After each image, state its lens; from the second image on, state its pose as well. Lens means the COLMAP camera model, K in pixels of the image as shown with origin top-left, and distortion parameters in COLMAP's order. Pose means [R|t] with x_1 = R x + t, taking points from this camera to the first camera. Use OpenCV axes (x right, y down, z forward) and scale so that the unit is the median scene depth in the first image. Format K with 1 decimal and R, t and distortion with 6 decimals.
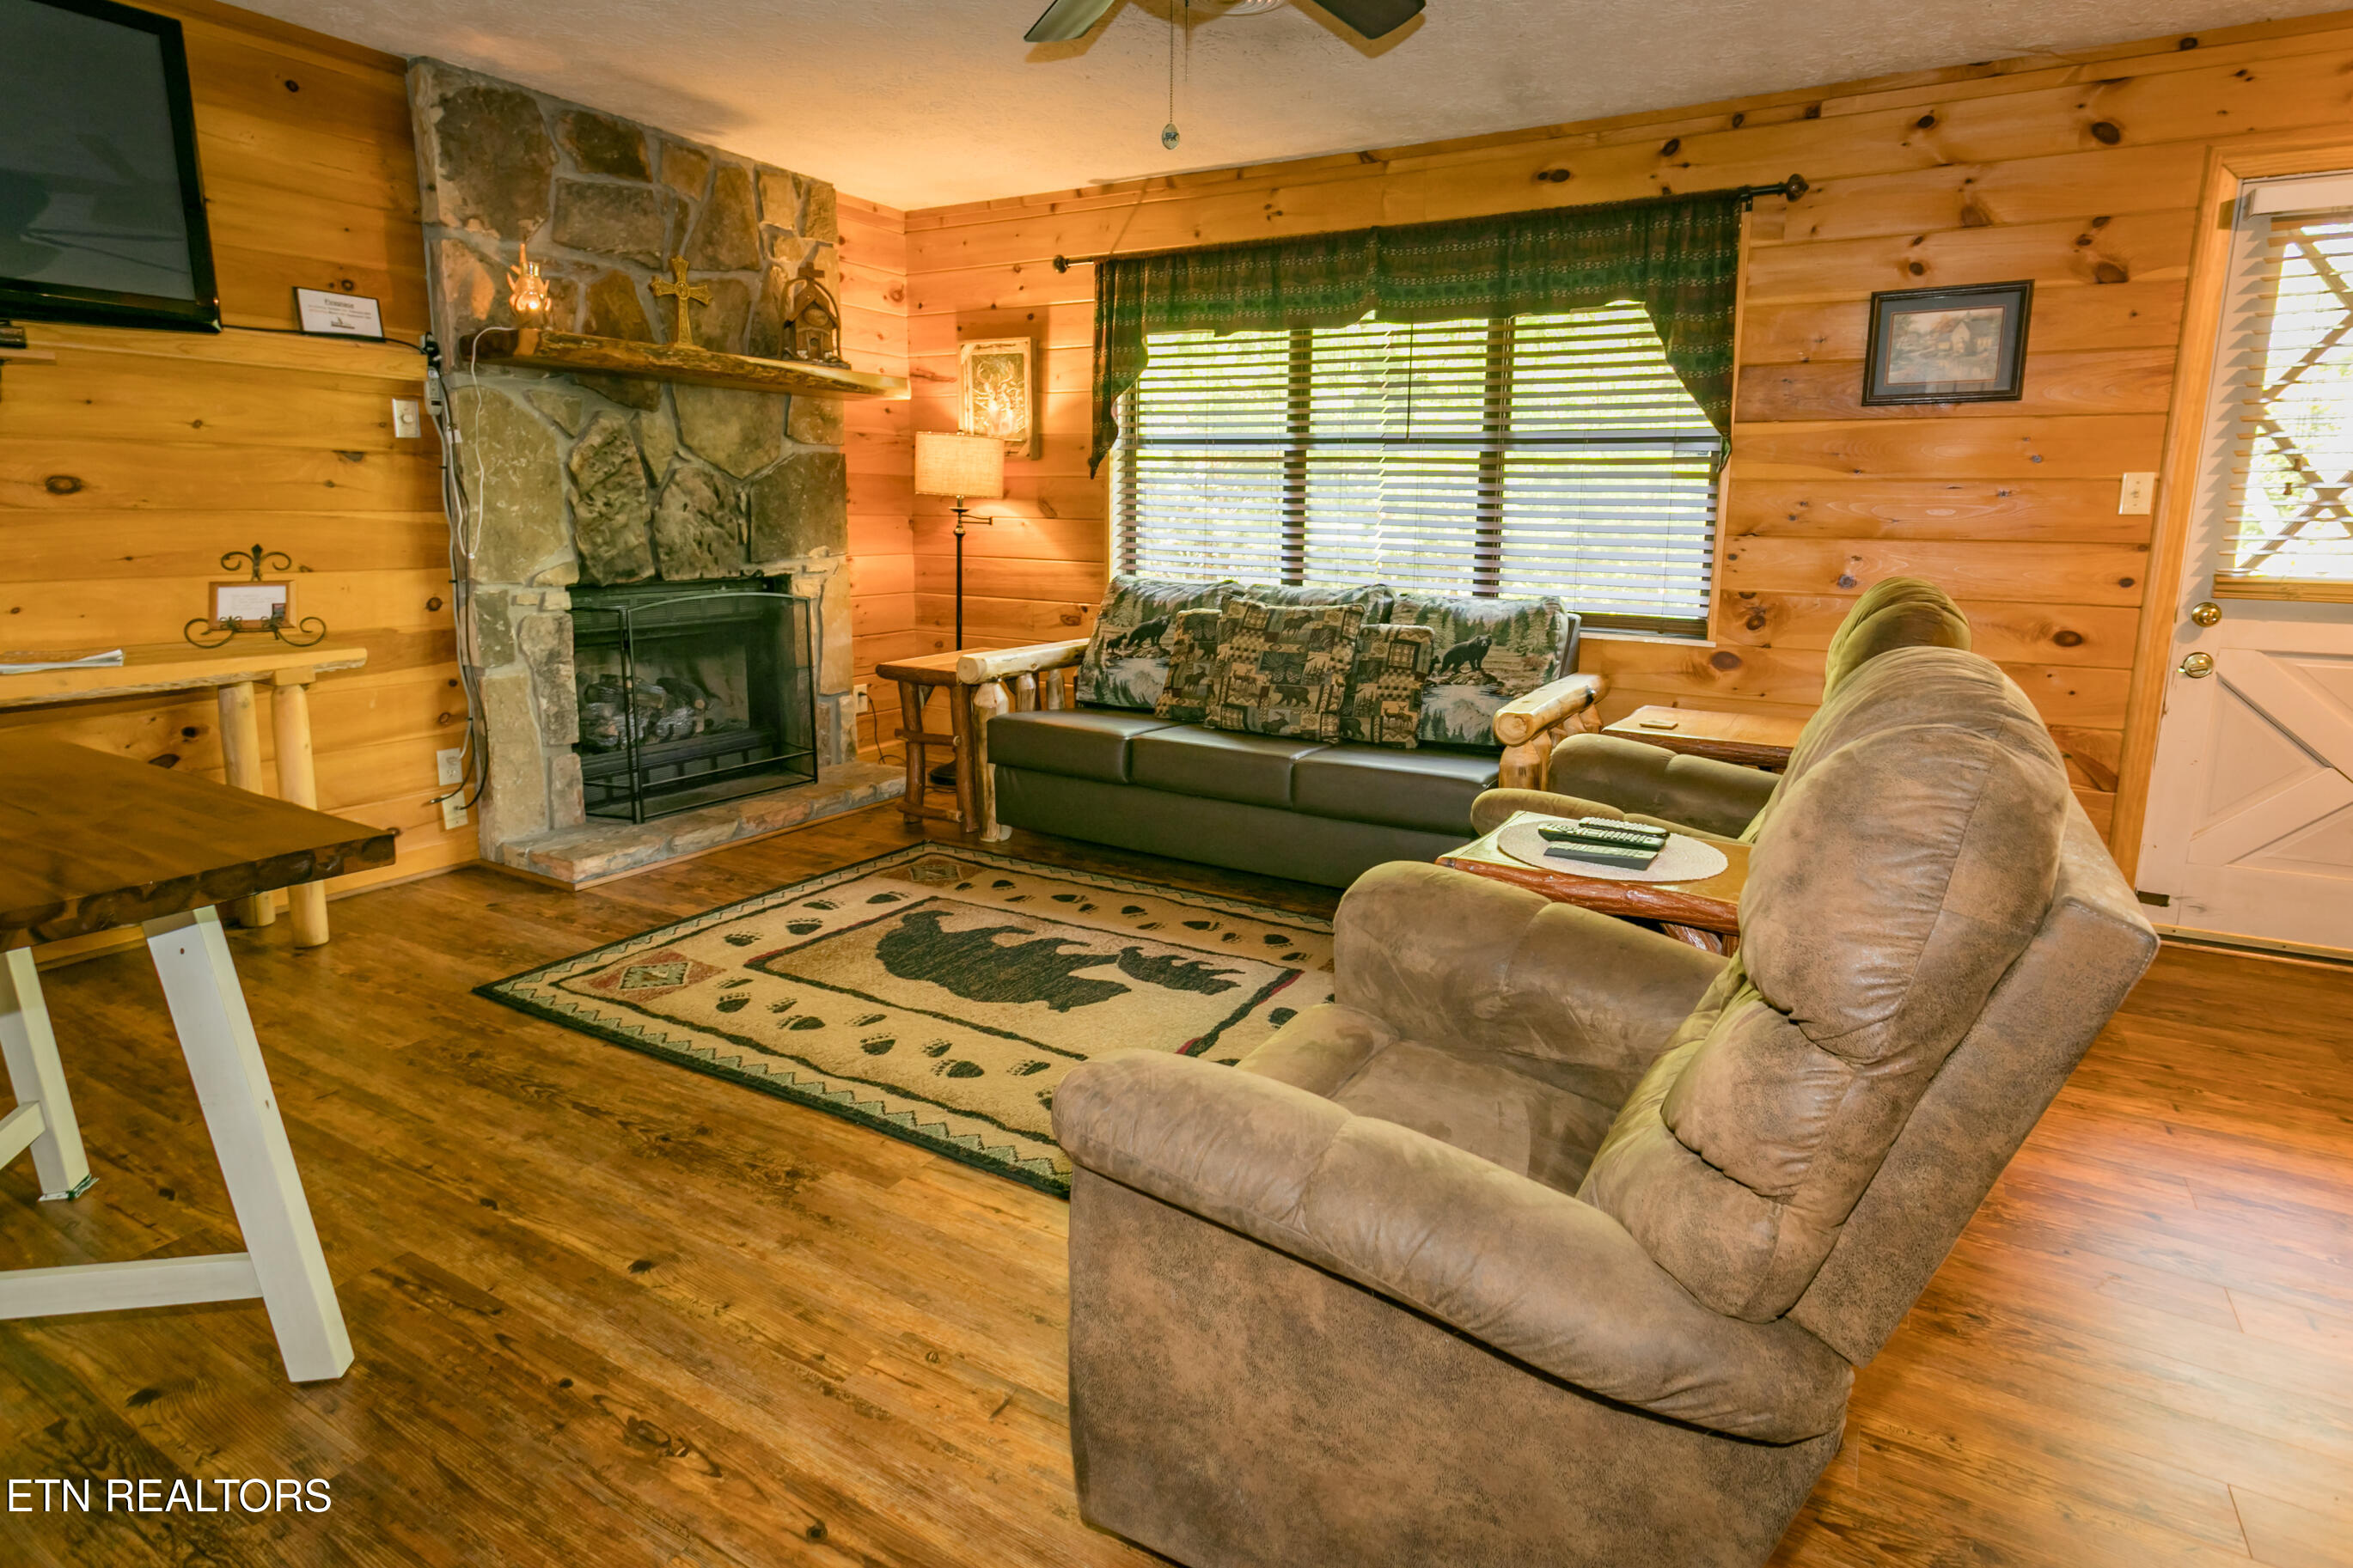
lens RADIAL K [[1204.0, 0, 1247.2], [0, 1204.0, 721.4], [0, 0, 1]] dist [0.003677, 0.000858]
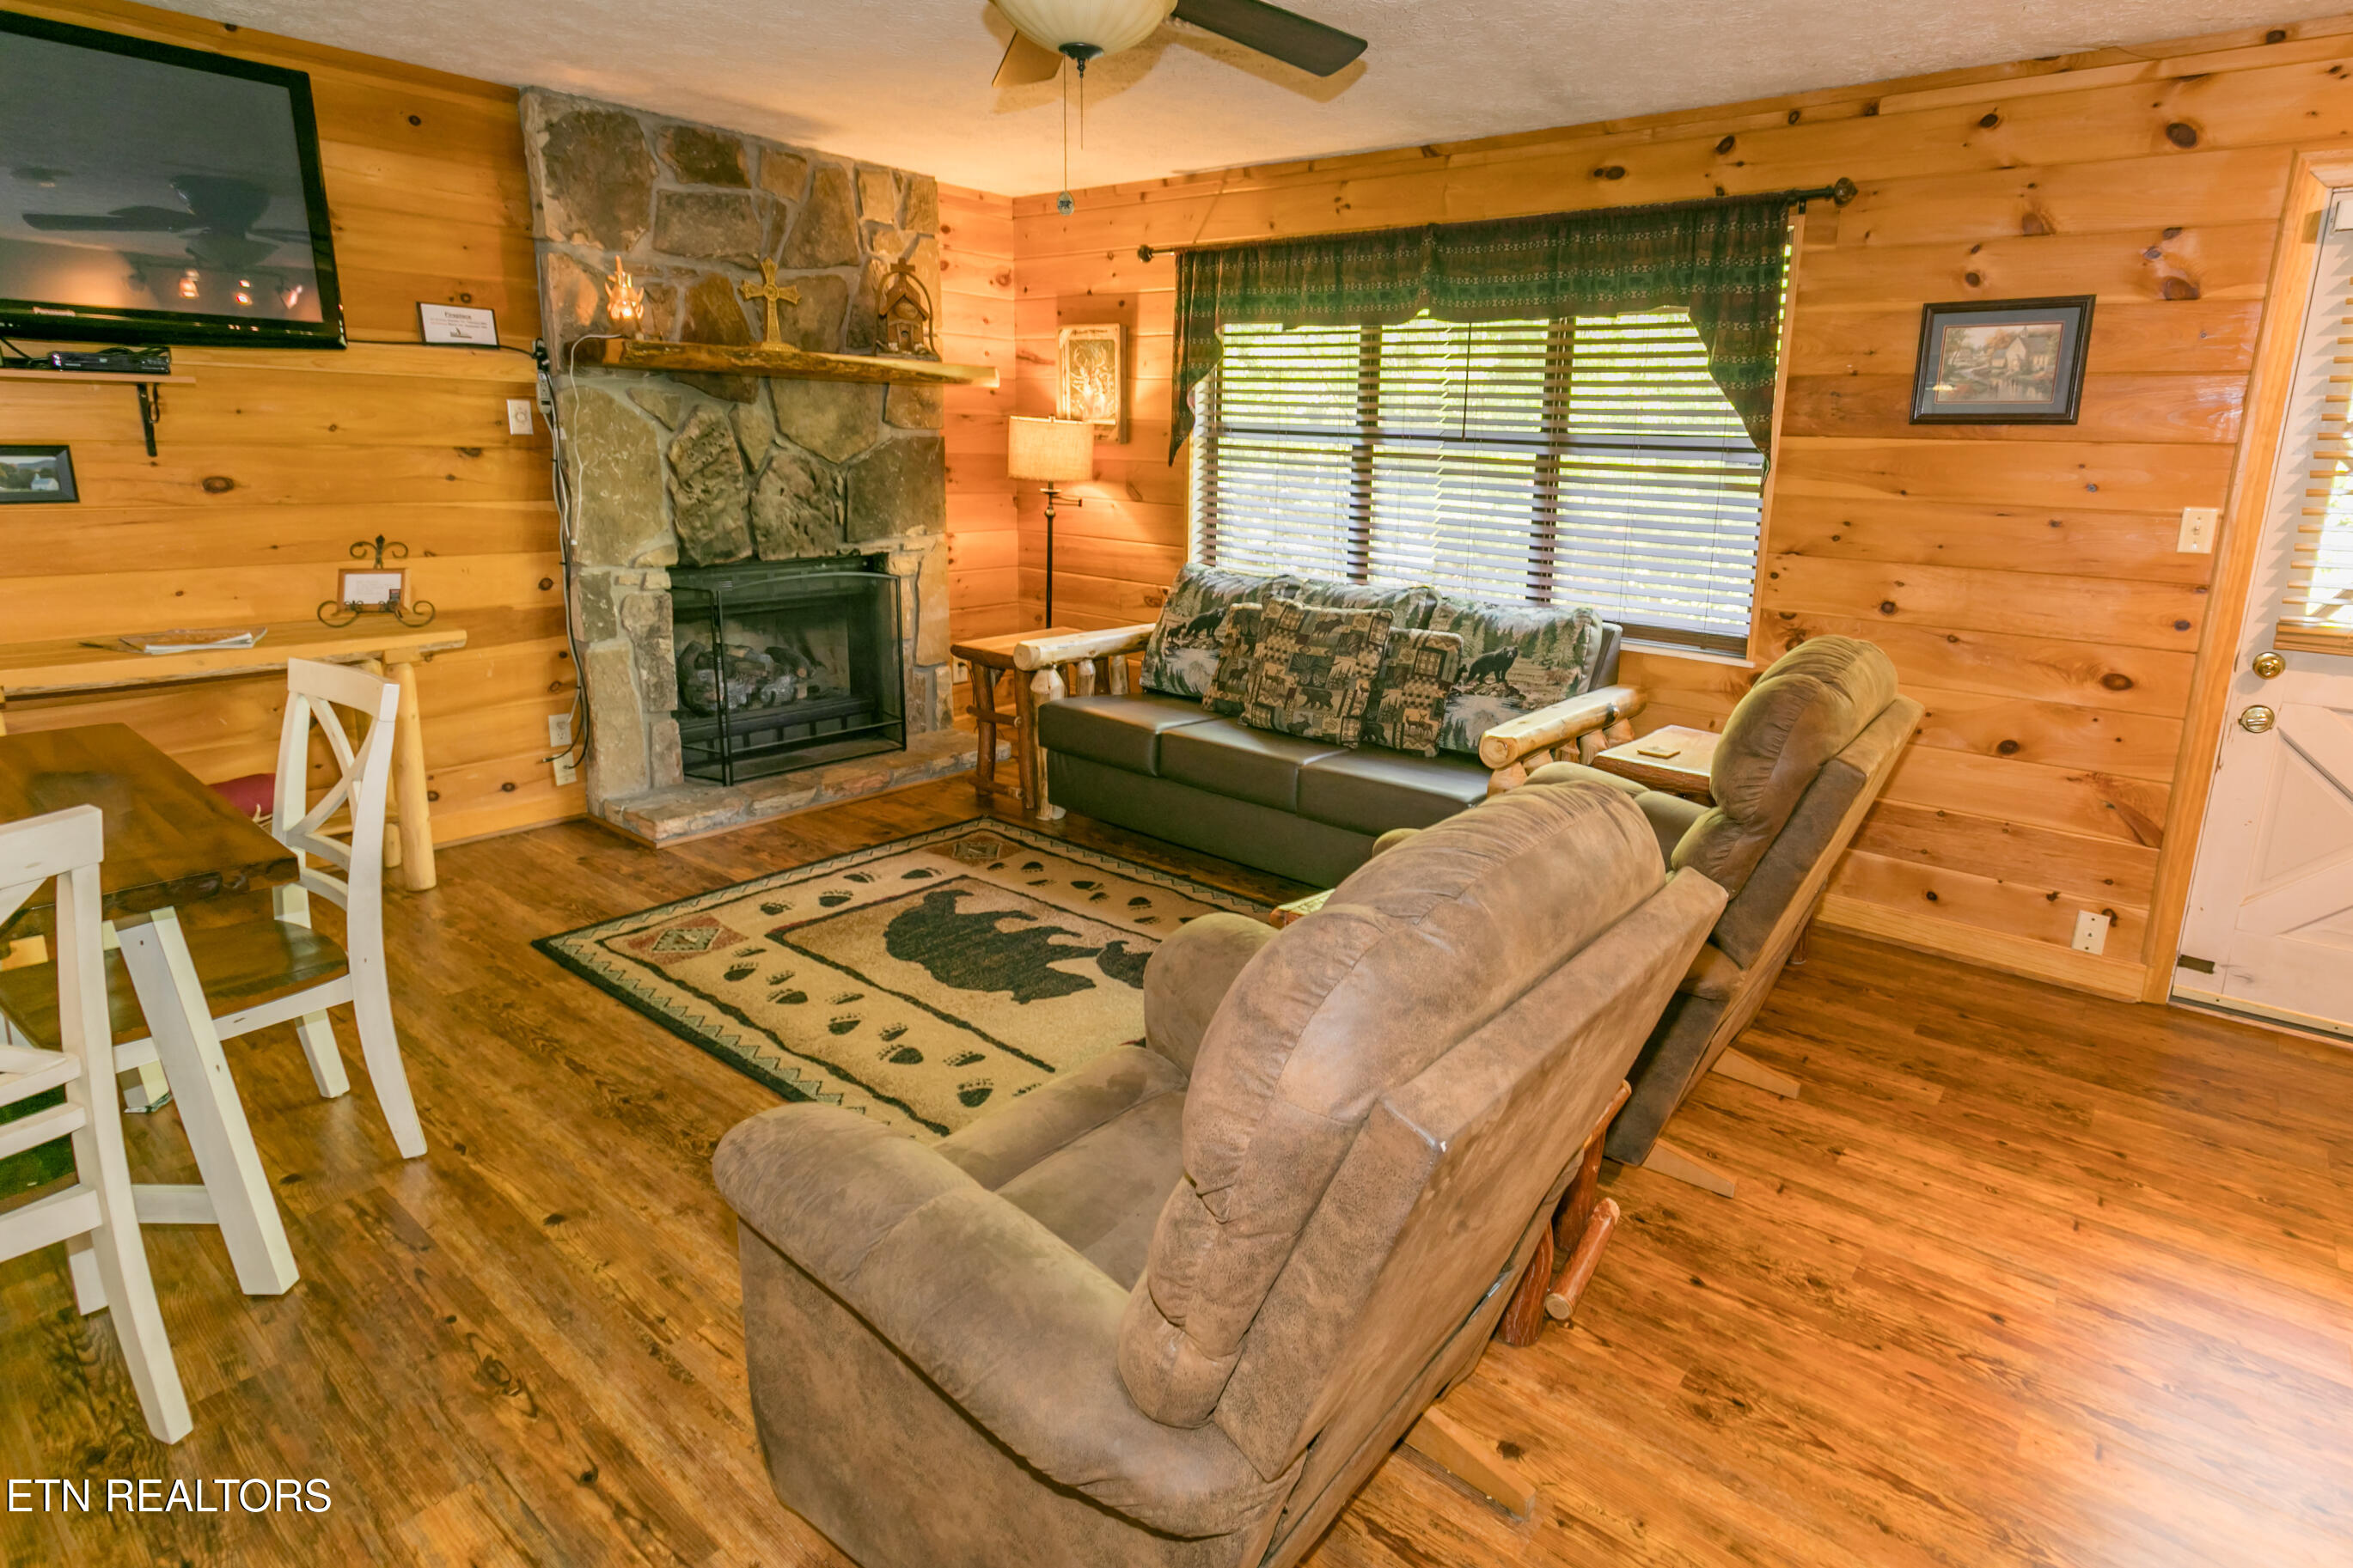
lens RADIAL K [[1219.6, 0, 1304.4], [0, 1219.6, 712.4], [0, 0, 1]] dist [0.003068, 0.002305]
pose [[0.989740, 0.045976, -0.135281, 0.180667], [-0.040244, 0.998185, 0.044804, -0.059883], [0.137095, -0.038900, 0.989794, -0.021584]]
